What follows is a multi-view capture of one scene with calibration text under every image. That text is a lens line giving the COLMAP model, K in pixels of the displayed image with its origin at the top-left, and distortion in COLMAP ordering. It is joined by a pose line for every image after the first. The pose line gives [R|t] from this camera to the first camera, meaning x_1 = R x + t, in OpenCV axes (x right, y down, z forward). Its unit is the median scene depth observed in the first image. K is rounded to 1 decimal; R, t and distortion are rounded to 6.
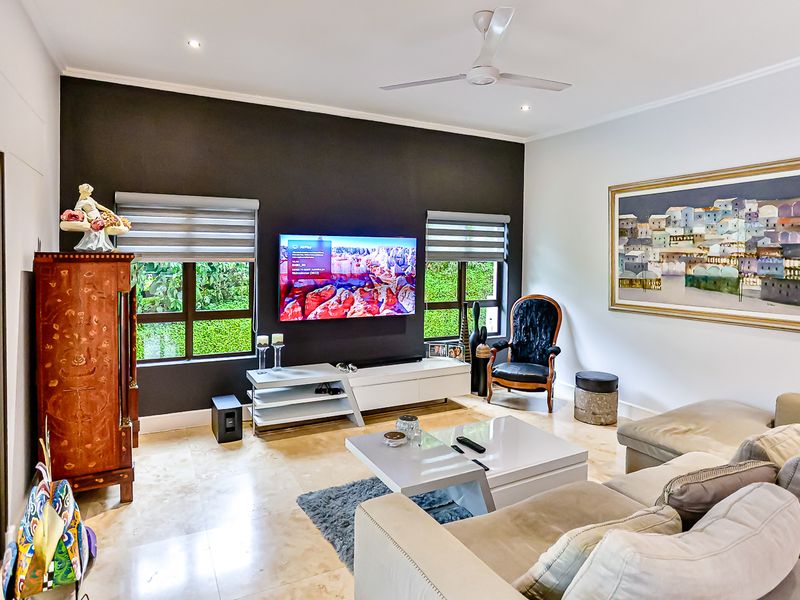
lens RADIAL K [[475.9, 0, 404.3], [0, 475.9, 262.4], [0, 0, 1]] dist [-0.027194, 0.001236]
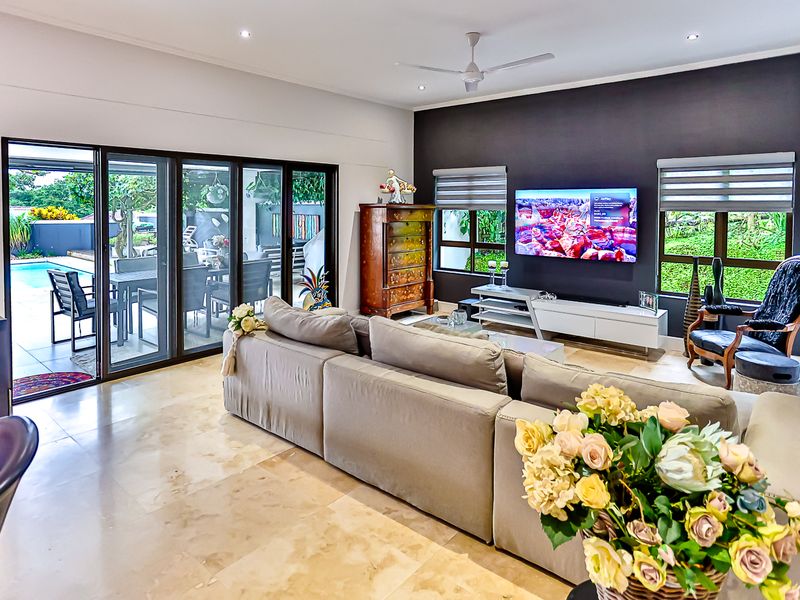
lens RADIAL K [[475.9, 0, 404.3], [0, 475.9, 262.4], [0, 0, 1]] dist [-0.027194, 0.001236]
pose [[0.378074, 0.113670, -0.918770, 0.894963], [0.001449, 0.992360, 0.123371, -0.023075], [0.925774, -0.047975, 0.375021, 0.177064]]
